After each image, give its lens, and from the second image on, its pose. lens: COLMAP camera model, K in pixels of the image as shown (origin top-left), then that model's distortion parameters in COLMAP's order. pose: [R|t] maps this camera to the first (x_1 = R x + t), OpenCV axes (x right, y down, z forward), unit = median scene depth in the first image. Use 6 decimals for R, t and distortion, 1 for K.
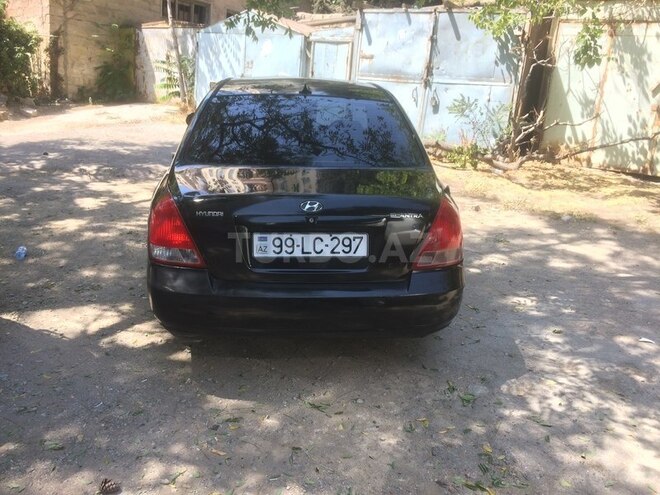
lens RADIAL K [[549.1, 0, 330.0], [0, 549.1, 247.5], [0, 0, 1]] dist [0.056726, -0.083617]
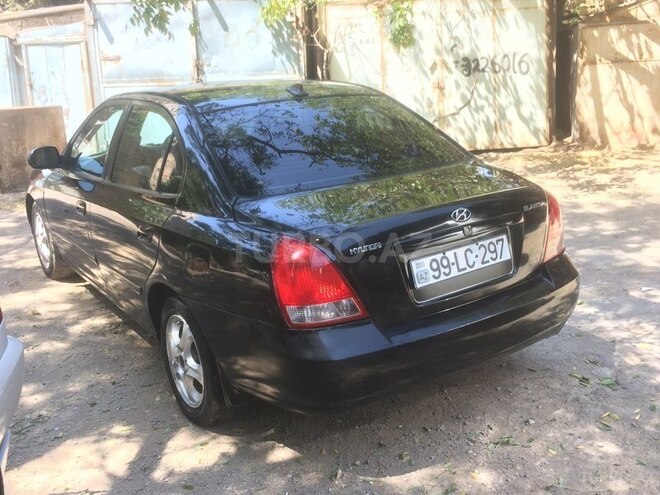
lens RADIAL K [[670.4, 0, 330.0], [0, 670.4, 247.5], [0, 0, 1]] dist [0.021577, 0.011699]
pose [[0.862837, -0.211890, 0.458928, -0.576622], [0.234934, 0.971986, 0.007070, -0.066210], [-0.447569, 0.101717, 0.888446, 0.138985]]
